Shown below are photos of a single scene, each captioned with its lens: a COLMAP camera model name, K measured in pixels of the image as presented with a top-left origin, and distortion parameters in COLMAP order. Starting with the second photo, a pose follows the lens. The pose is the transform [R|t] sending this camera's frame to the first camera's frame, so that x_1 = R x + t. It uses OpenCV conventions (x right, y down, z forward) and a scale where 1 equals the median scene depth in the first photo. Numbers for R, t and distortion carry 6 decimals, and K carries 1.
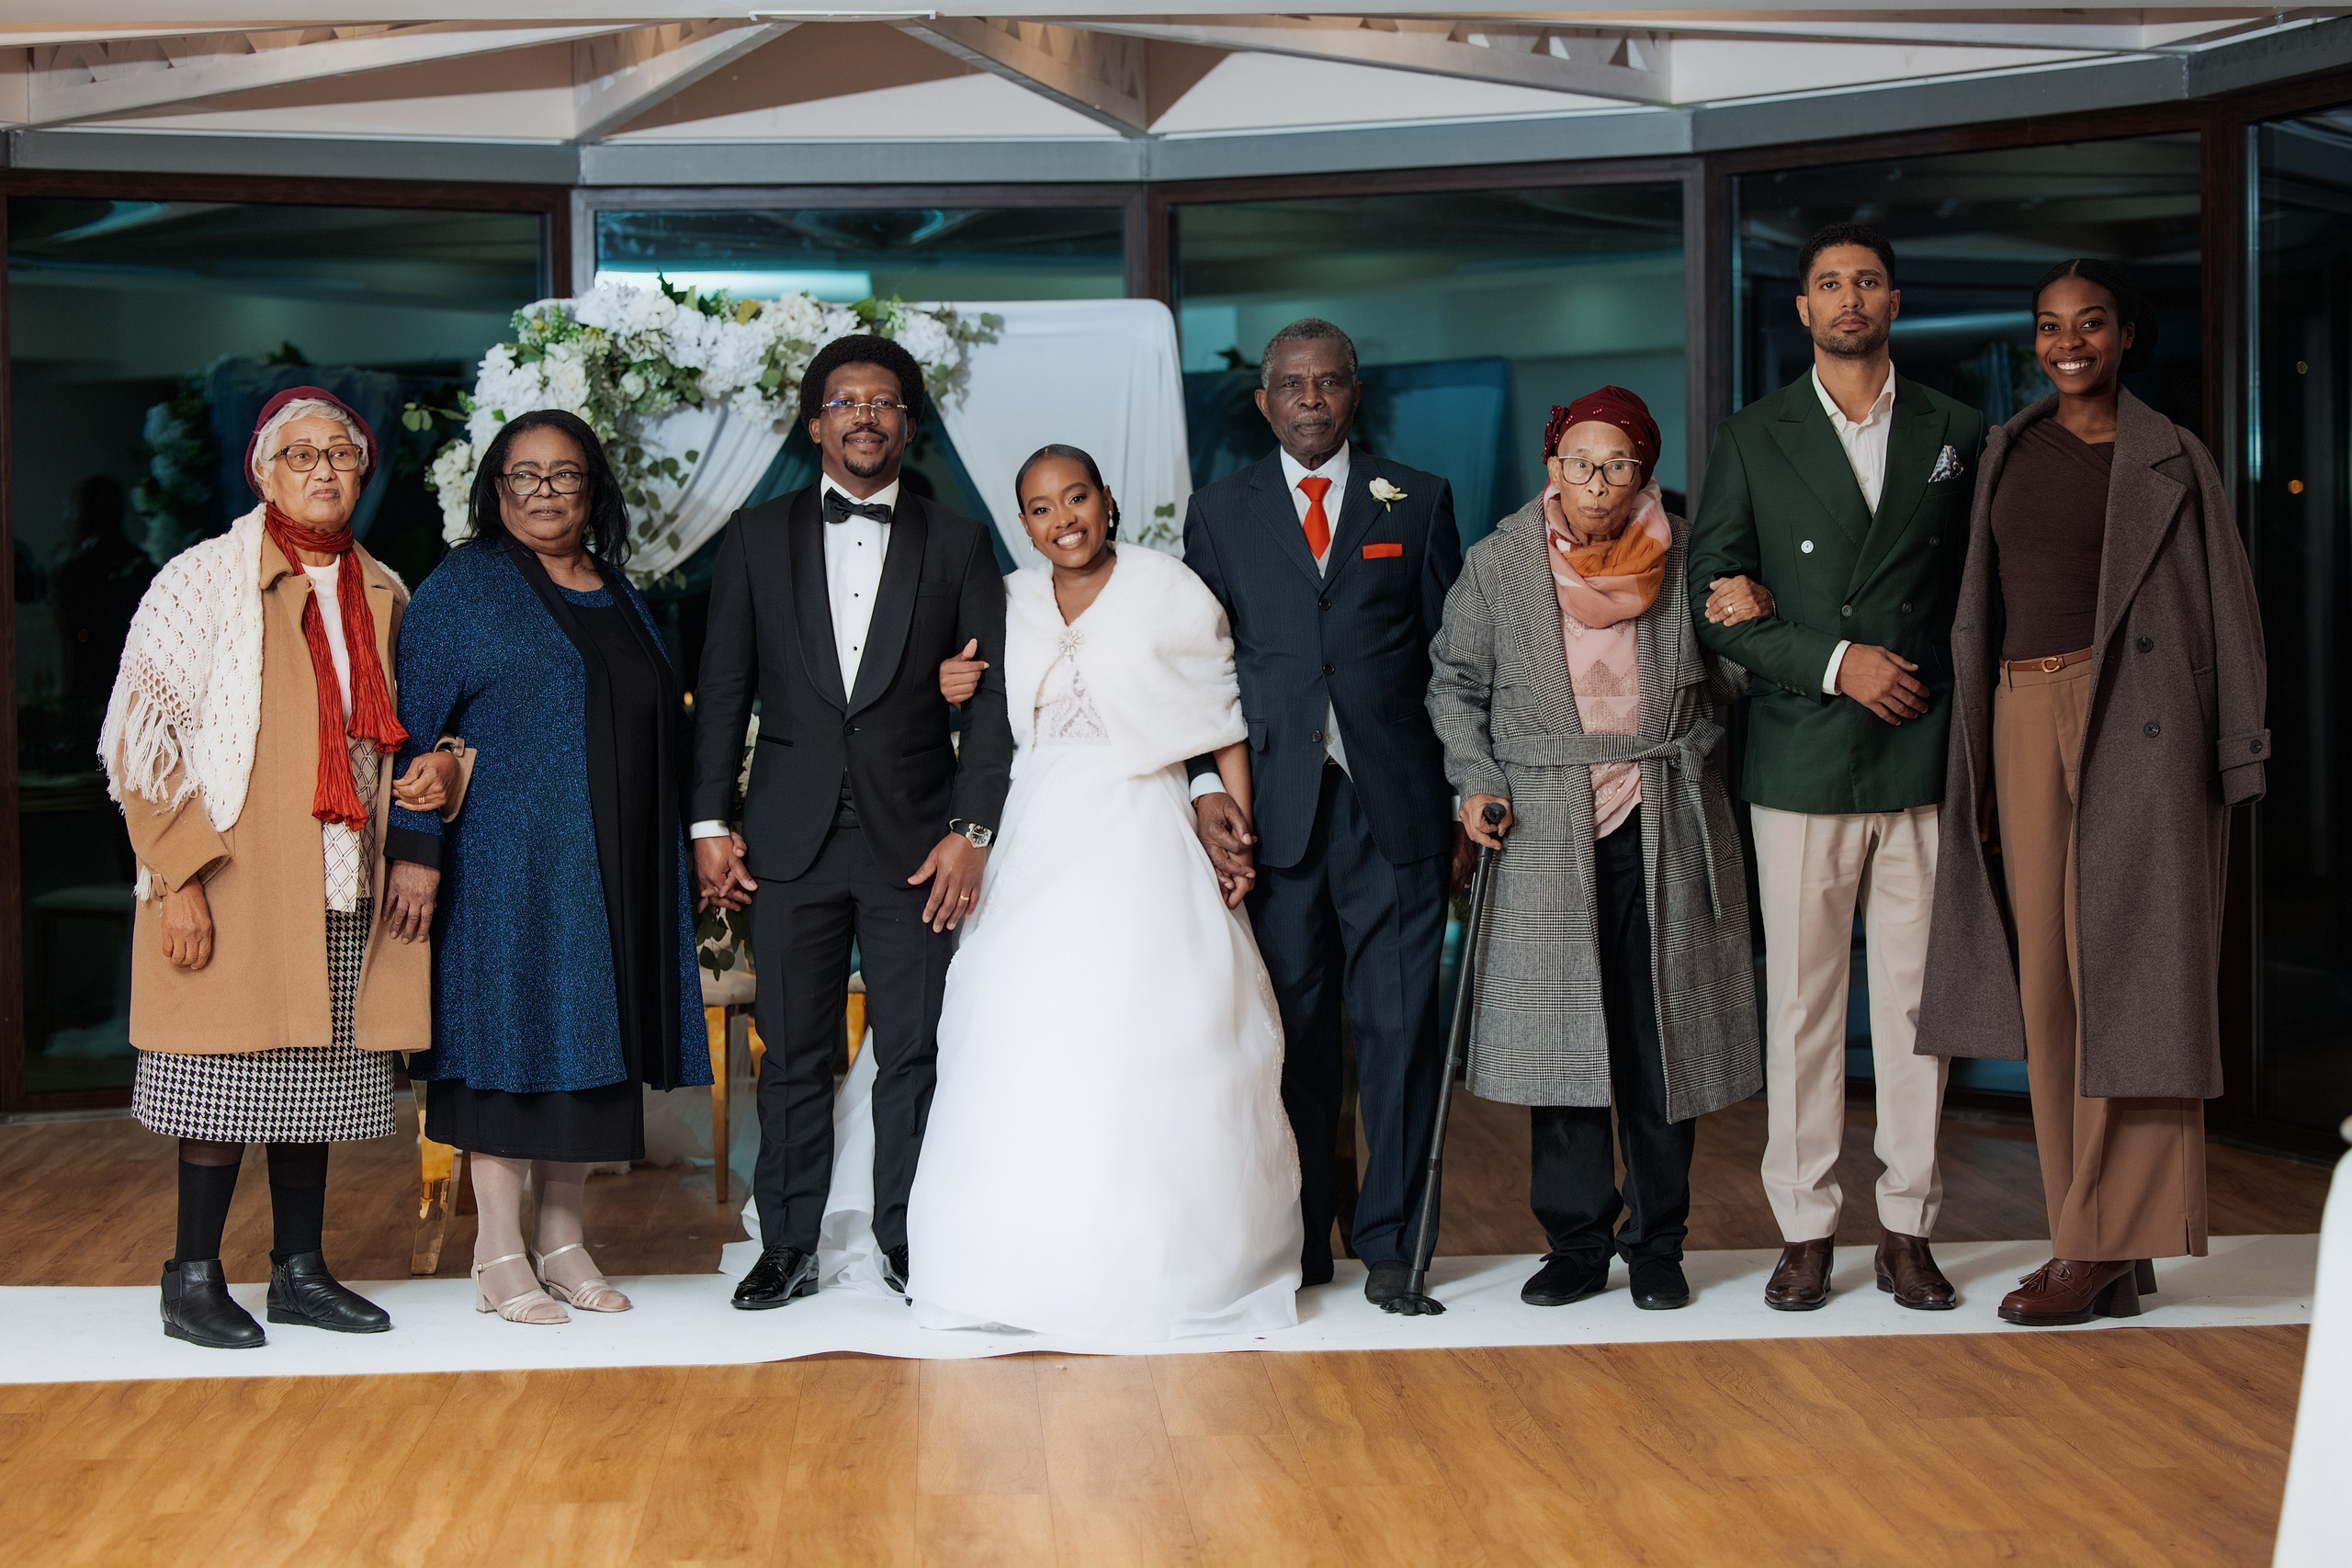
lens RADIAL K [[4754.7, 0, 1176.0], [0, 4754.7, 784.0], [0, 0, 1]] dist [0.001735, -0.139115]
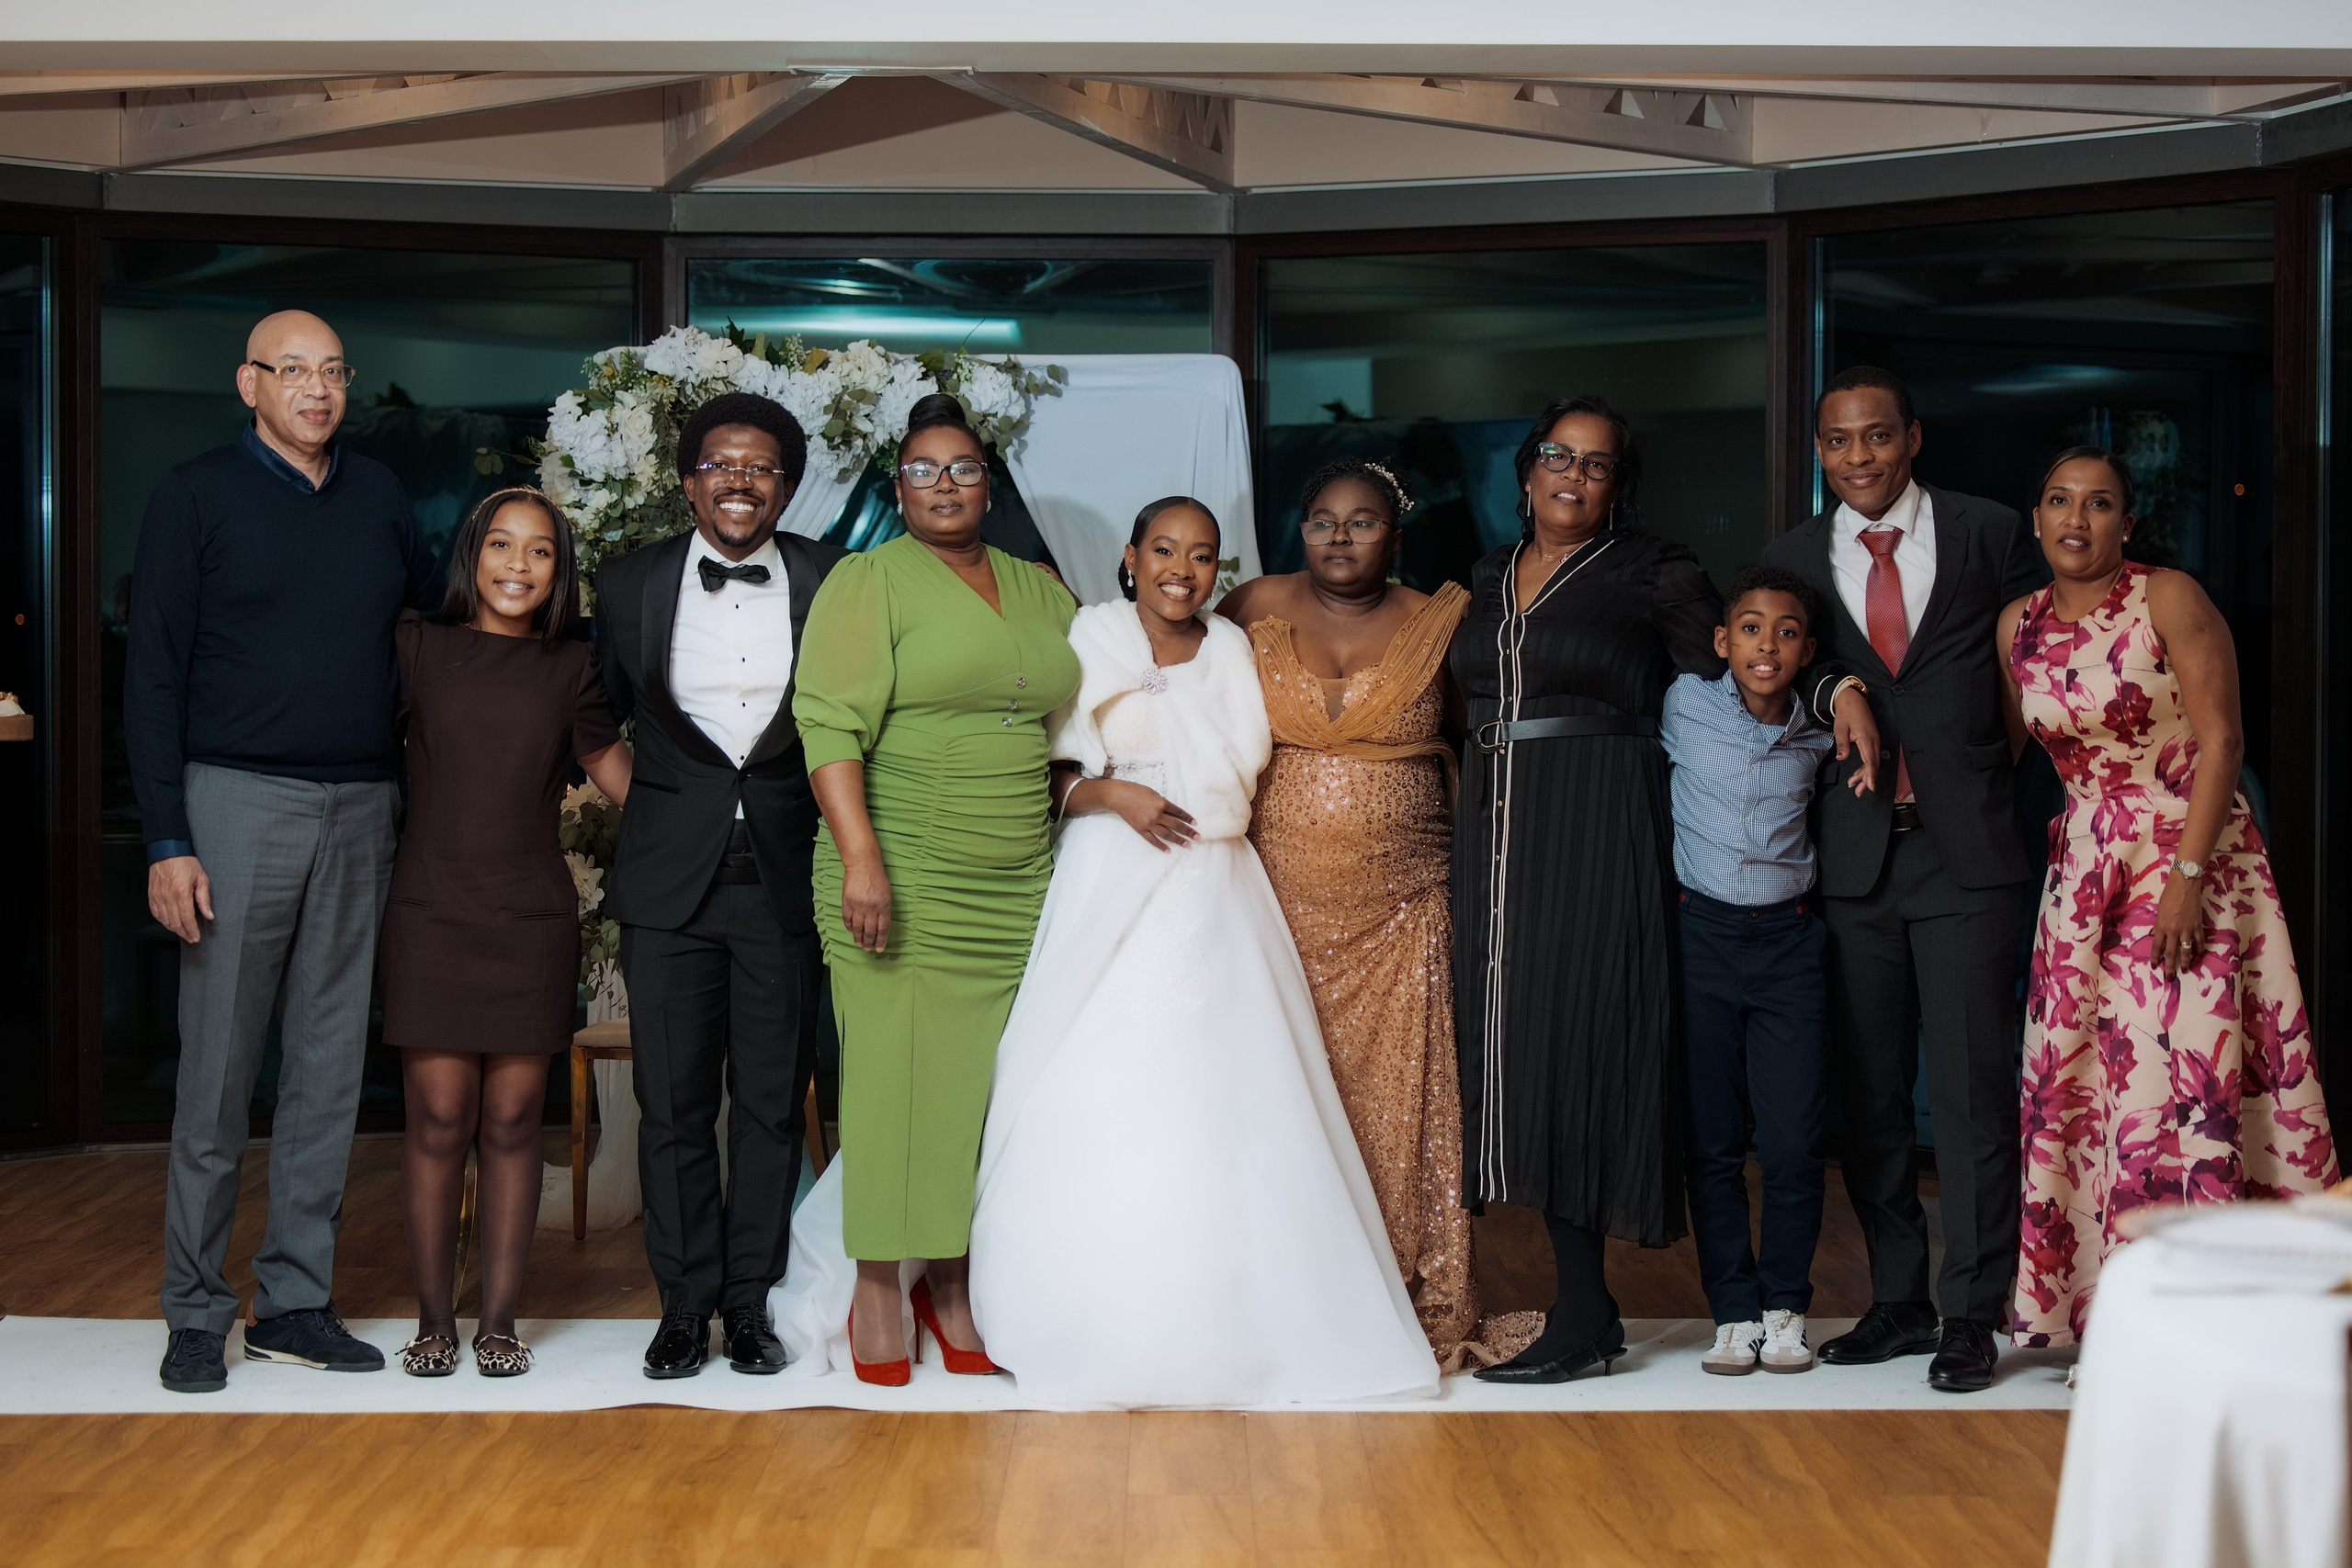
lens RADIAL K [[4770.2, 0, 1176.0], [0, 4770.2, 784.0], [0, 0, 1]] dist [-0.017810, 0.173986]
pose [[0.998613, 0.017477, -0.049659, 0.038049], [-0.017921, 0.999803, -0.008508, -0.002780], [0.049500, 0.009387, 0.998730, -0.002624]]
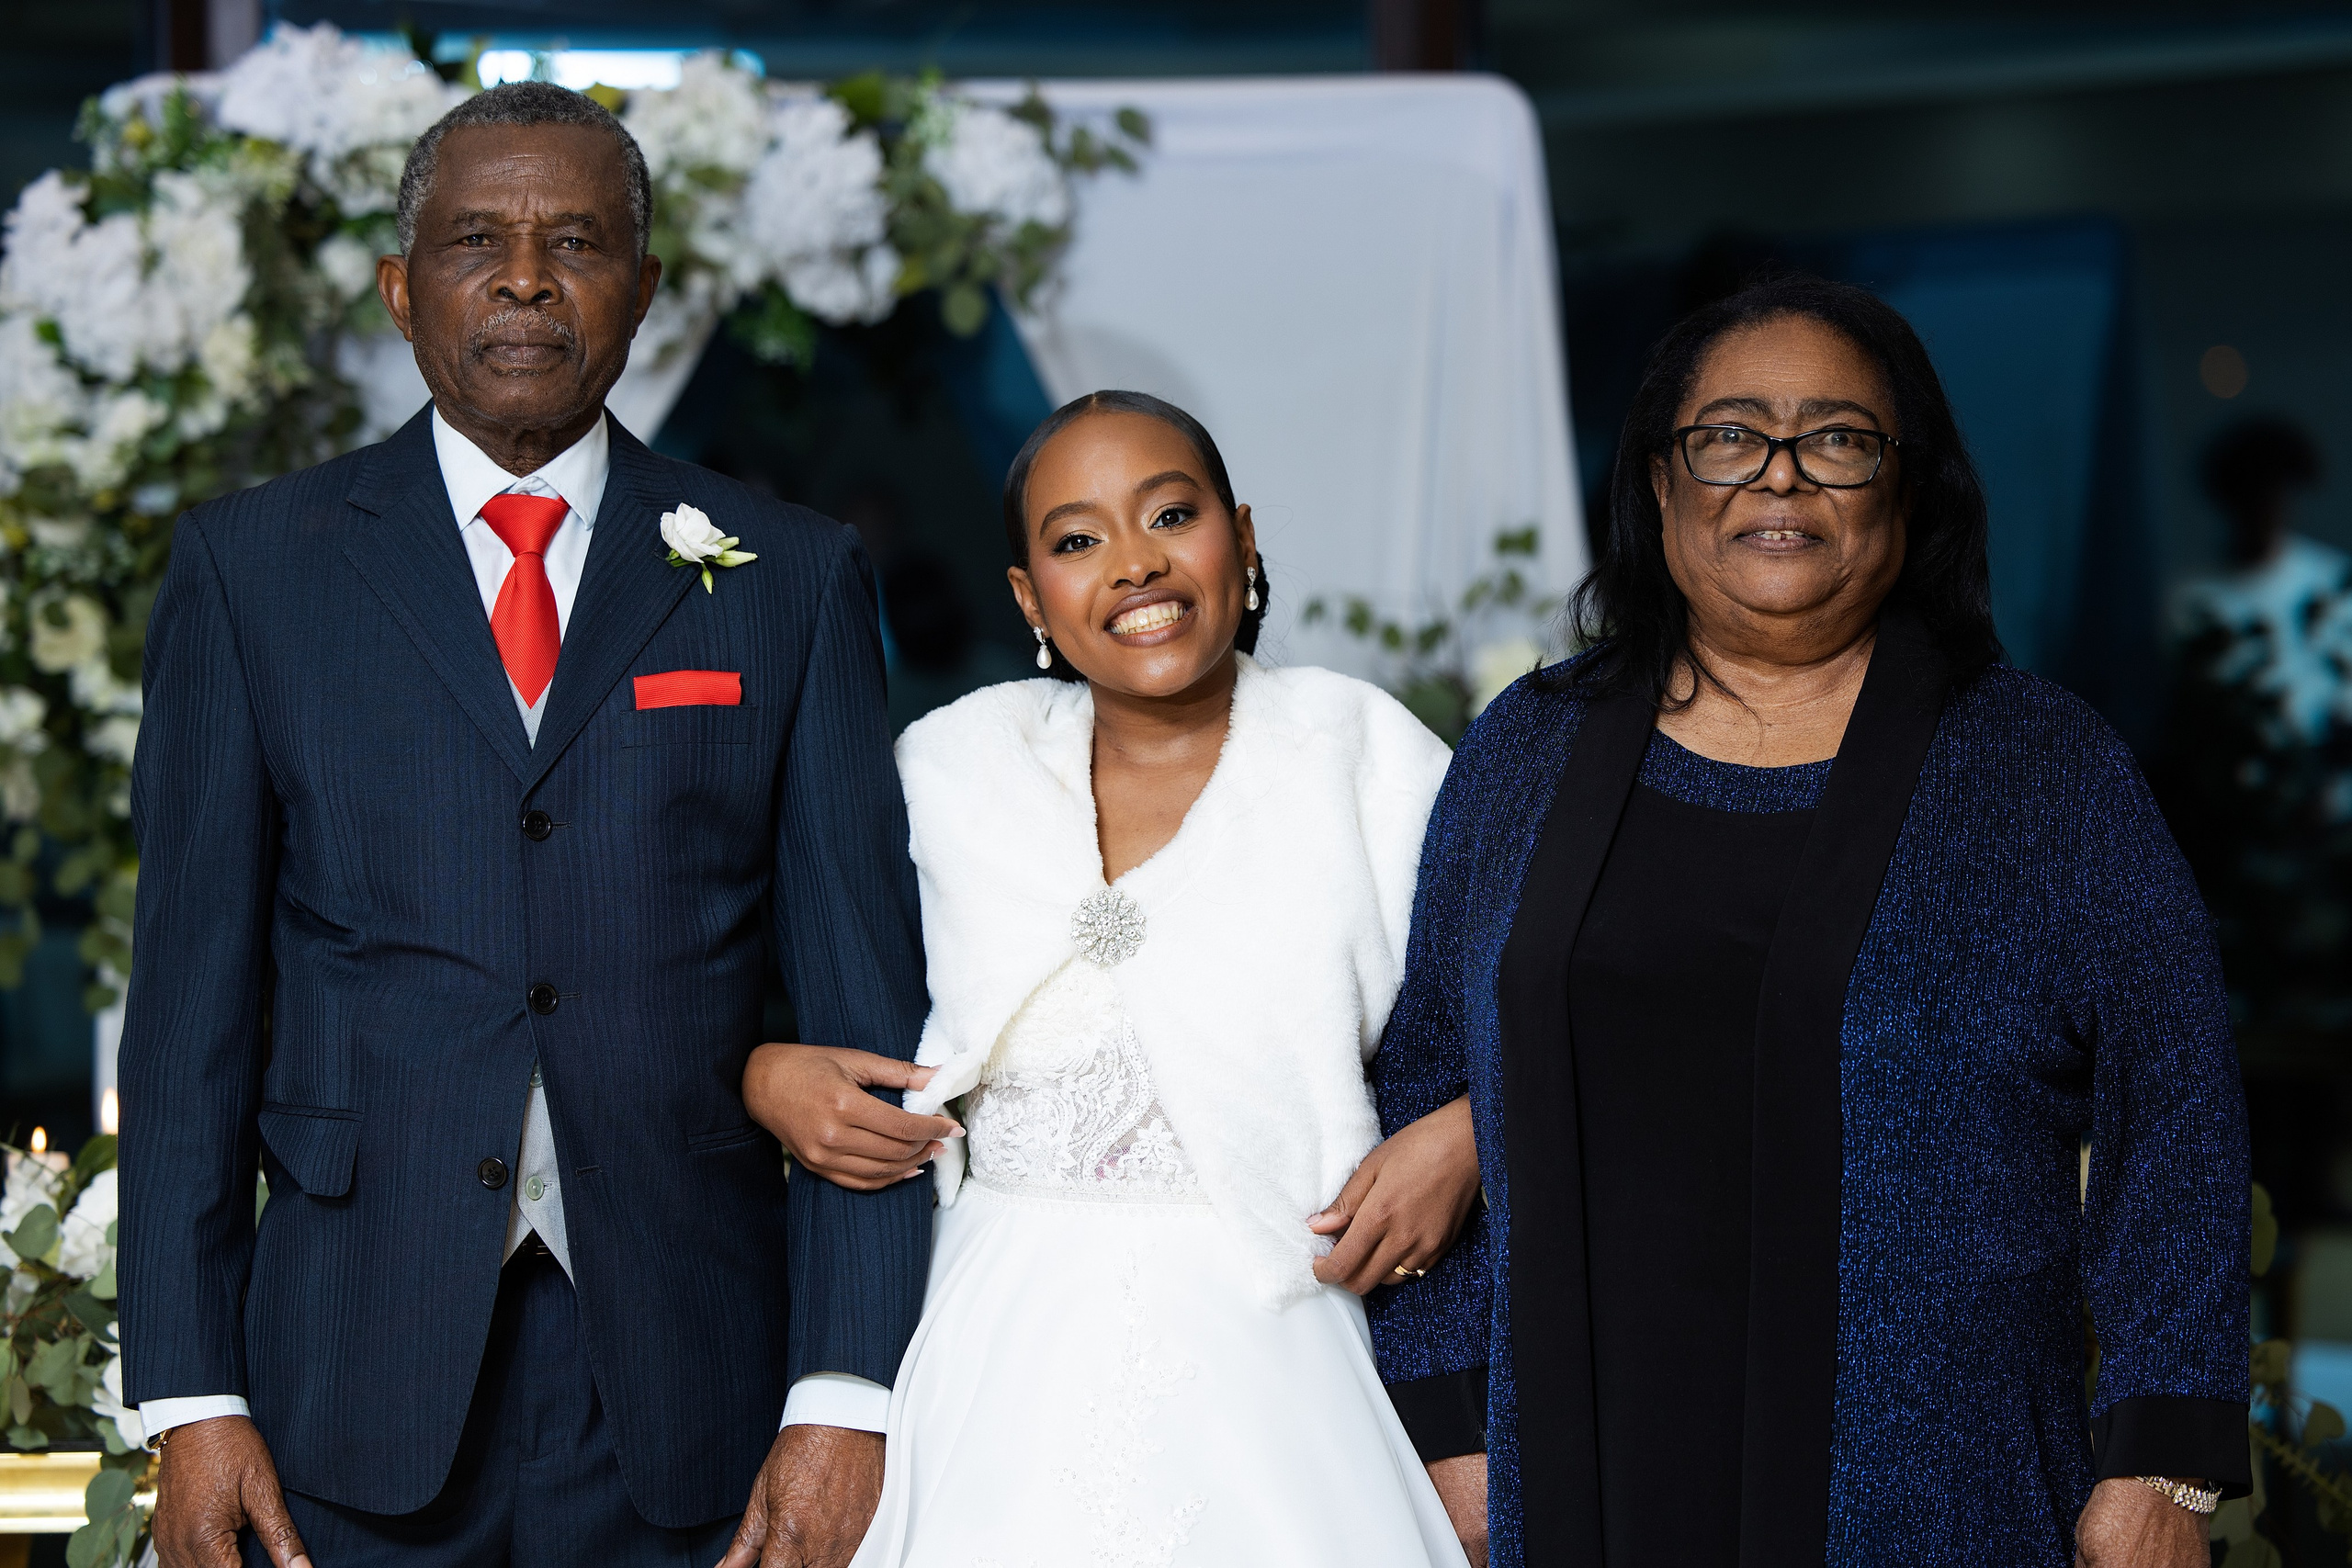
lens RADIAL K [[7308.4, 0, 1176.0], [0, 7308.4, 784.0], [0, 0, 1]] dist [0.042310, -2.326156]
pose [[0.999972, -0.000855, 0.007406, -0.041068], [0.000983, 0.999850, -0.017272, -0.022911], [-0.007390, 0.017279, 0.999823, 0.309758]]
